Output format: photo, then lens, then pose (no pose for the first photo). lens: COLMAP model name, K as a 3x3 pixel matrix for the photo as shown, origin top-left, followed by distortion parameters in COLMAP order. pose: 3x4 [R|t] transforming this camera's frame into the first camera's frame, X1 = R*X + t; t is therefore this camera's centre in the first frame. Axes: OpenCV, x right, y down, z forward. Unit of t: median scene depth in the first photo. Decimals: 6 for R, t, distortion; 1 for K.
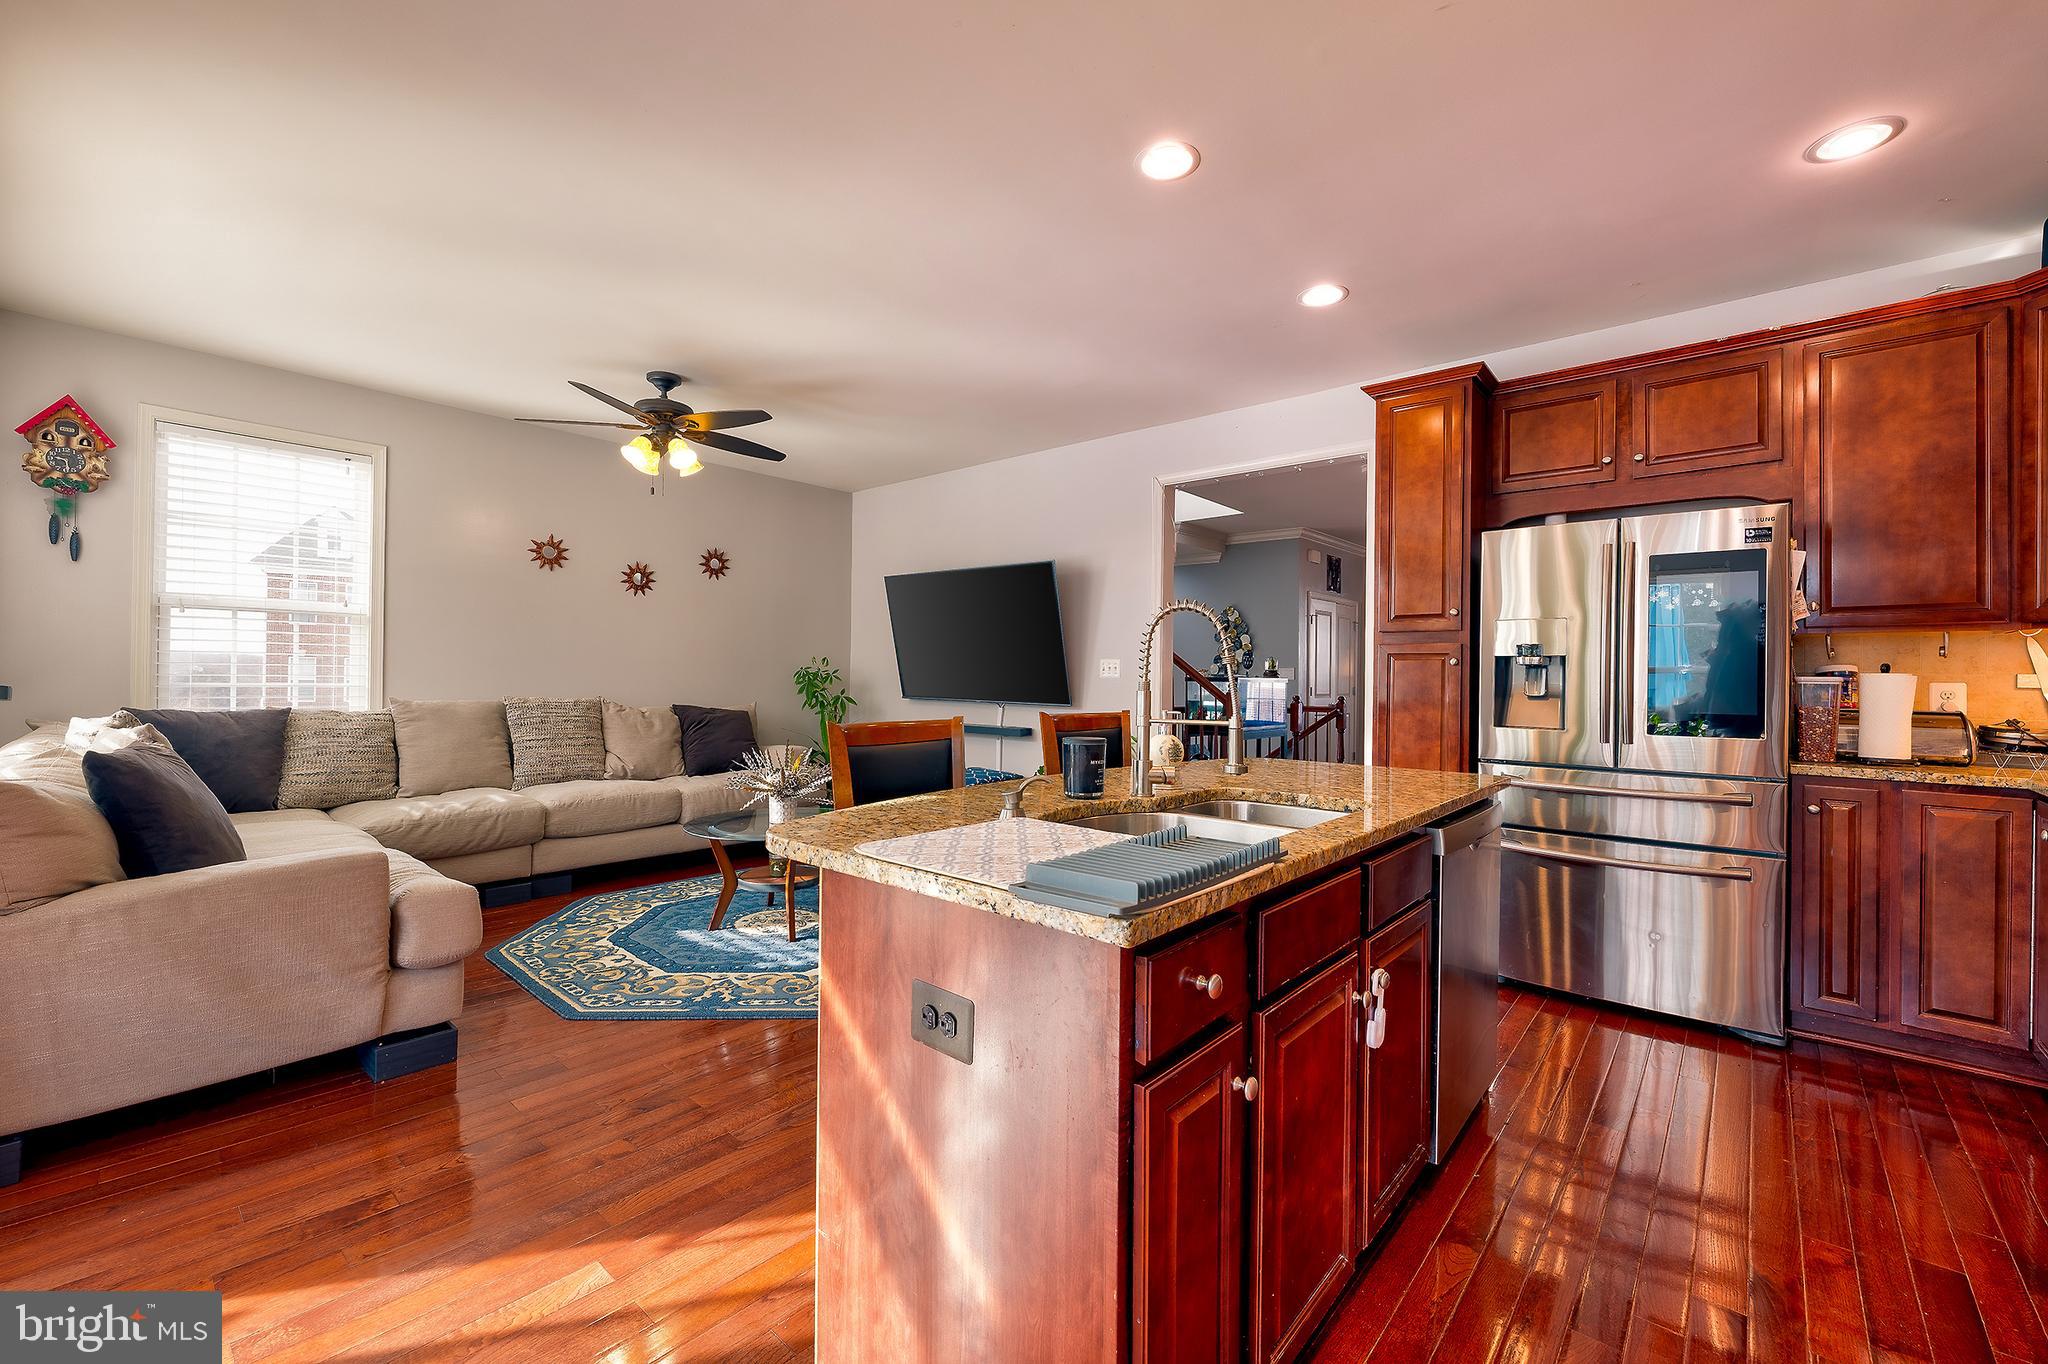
lens RADIAL K [[834.0, 0, 1027.0], [0, 834.0, 676.3], [0, 0, 1]] dist [-0.000007, 0.000110]
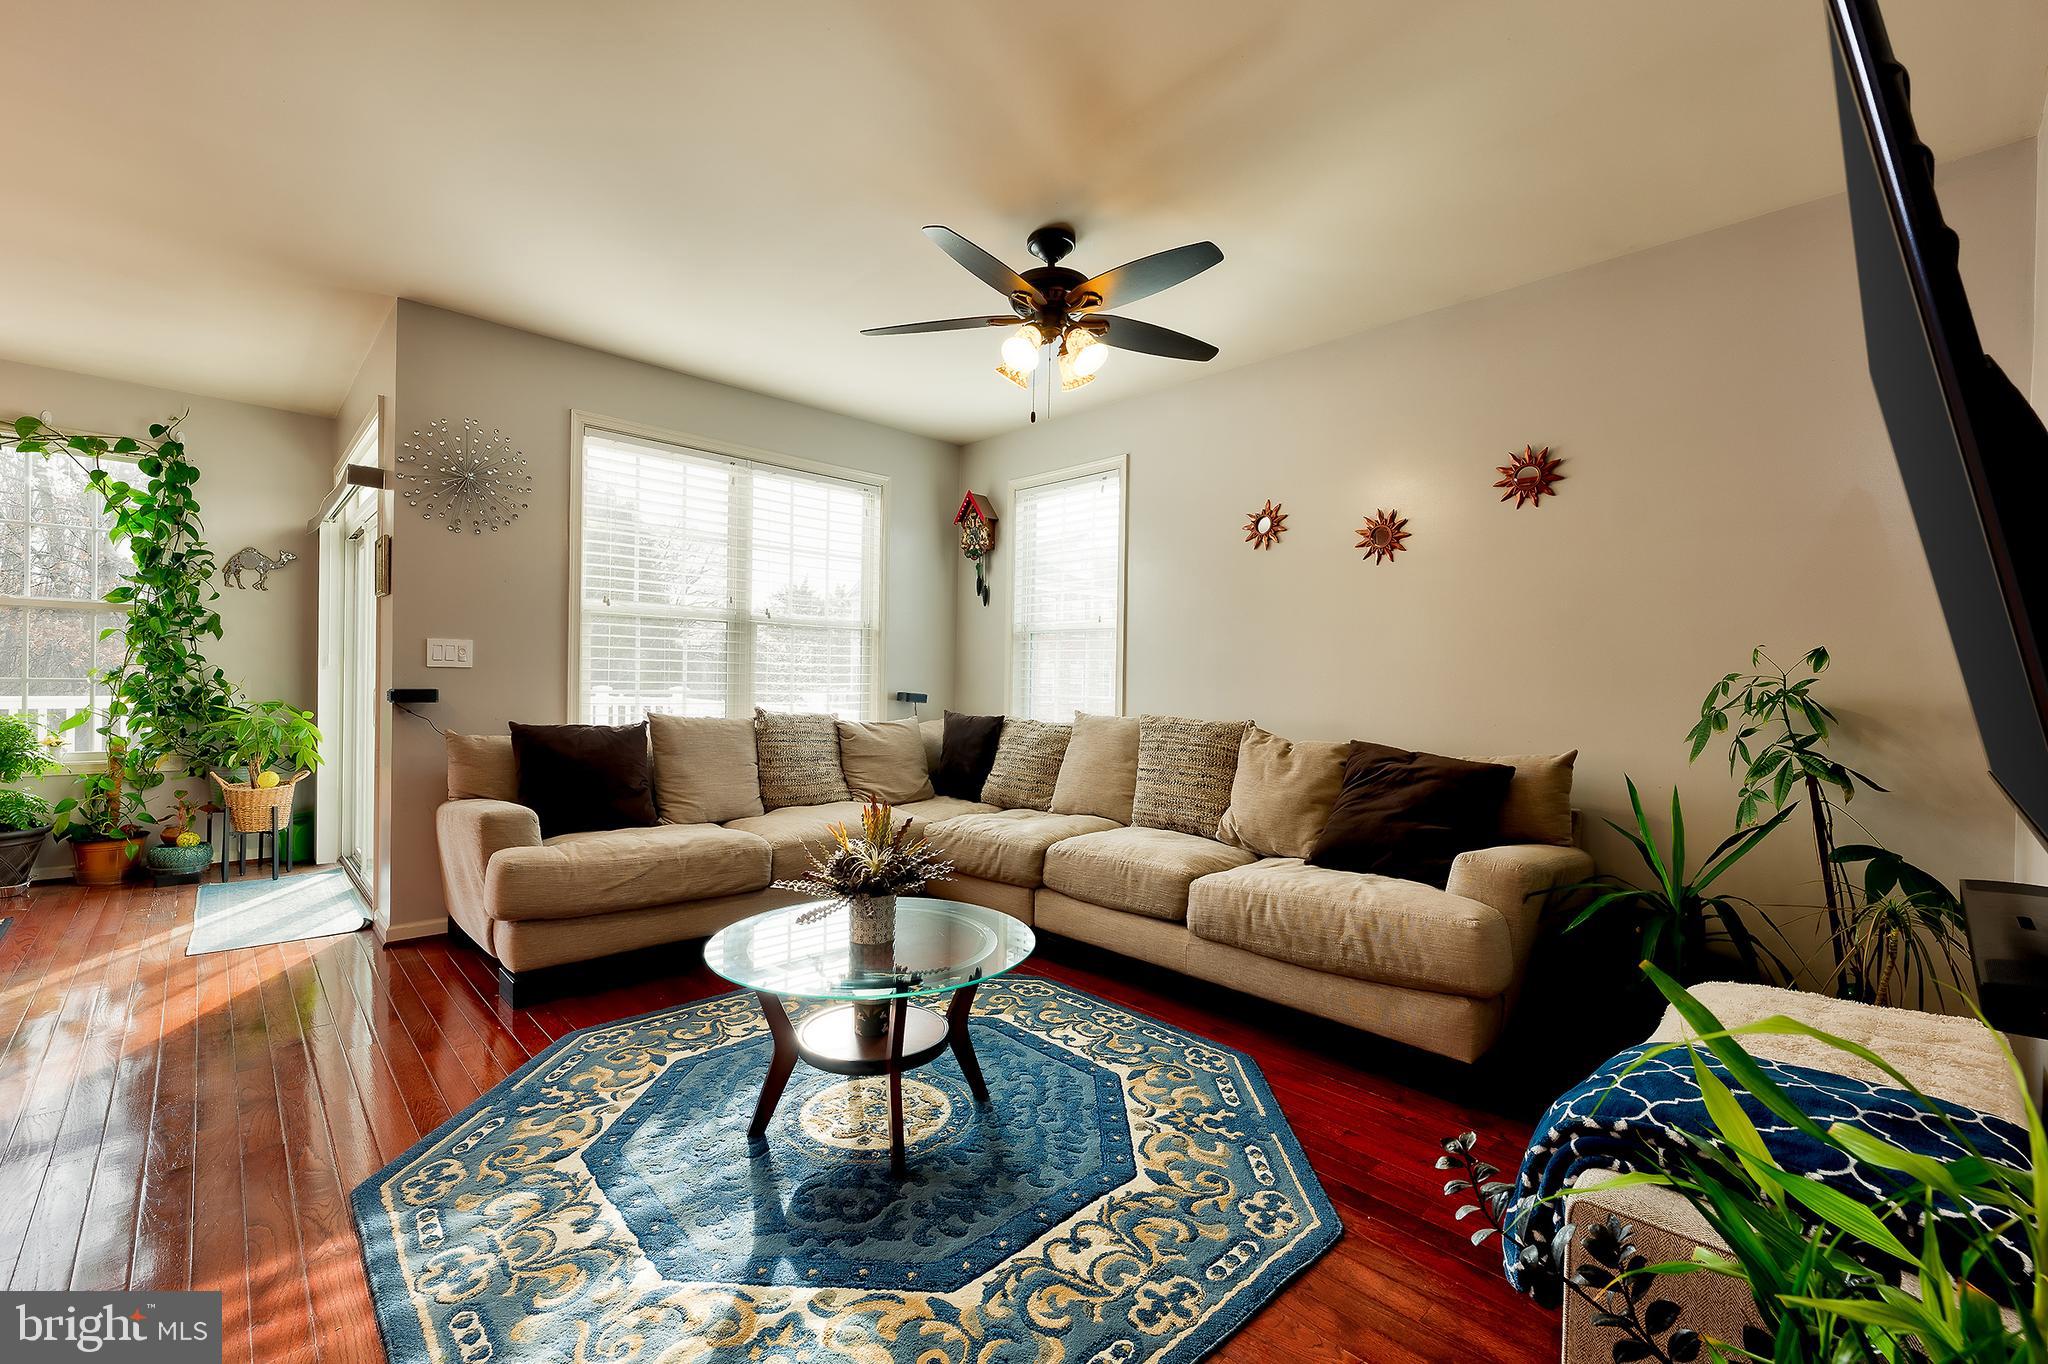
lens RADIAL K [[856.4, 0, 1023.7], [0, 856.4, 689.5], [0, 0, 1]] dist [0.001425, 0.000046]
pose [[-0.089568, -0.005602, -0.995965, 0.314809], [-0.017810, 0.999833, -0.004022, 0.007636], [0.995821, 0.017378, -0.089653, 1.304288]]
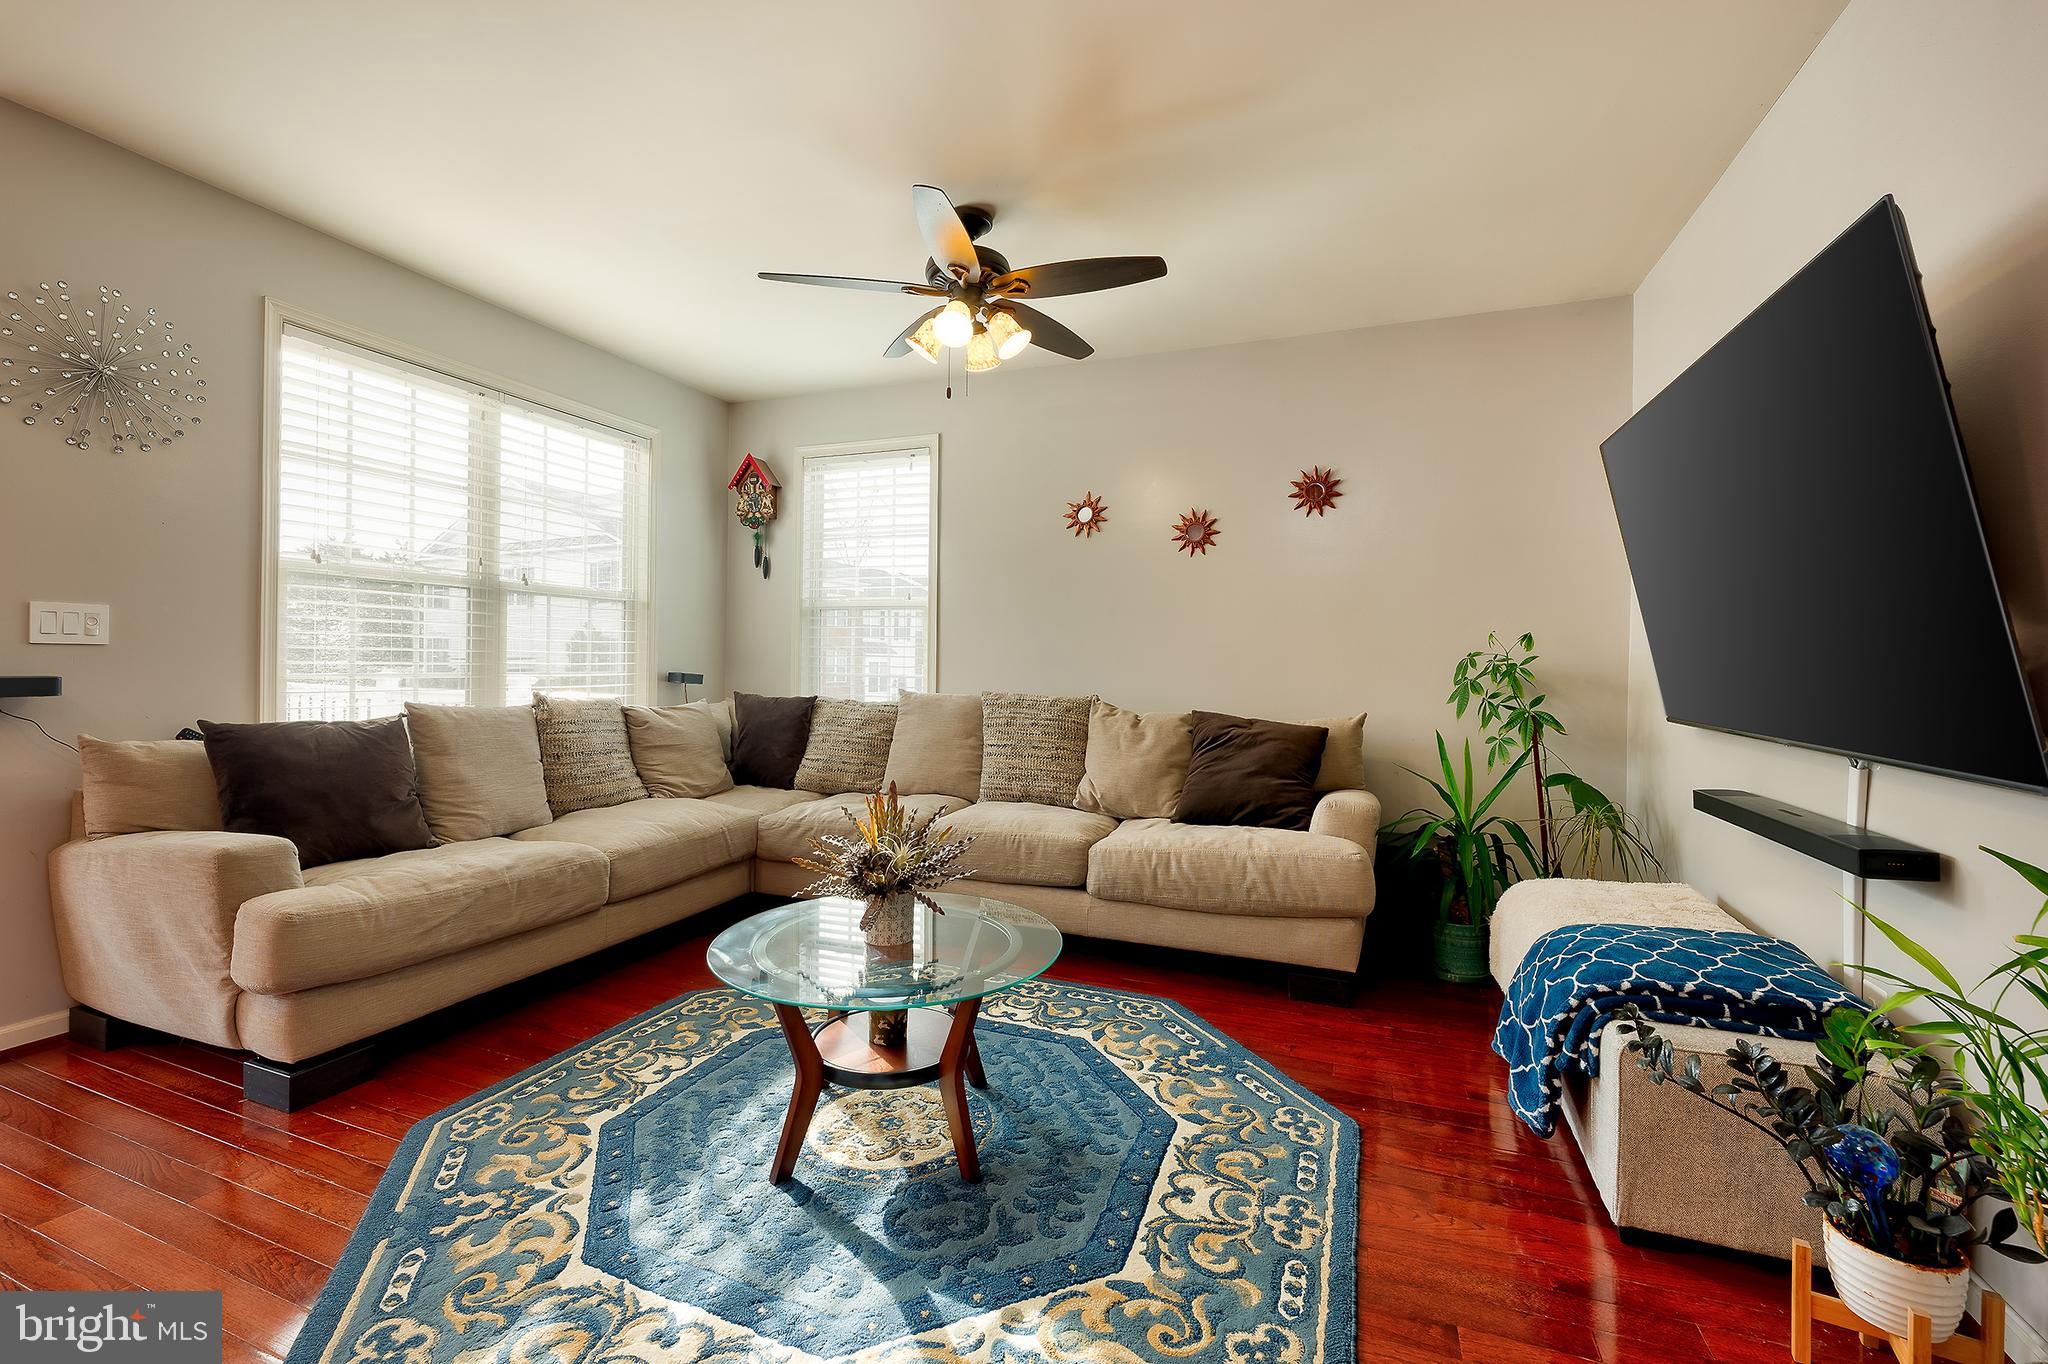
lens RADIAL K [[851.3, 0, 1023.6], [0, 851.3, 664.2], [0, 0, 1]] dist [0.000373, 0.000003]
pose [[0.337277, -0.008069, -0.941371, 0.274669], [-0.006408, 0.999920, -0.010866, 0.008137], [0.941384, 0.009697, 0.337199, 1.016097]]
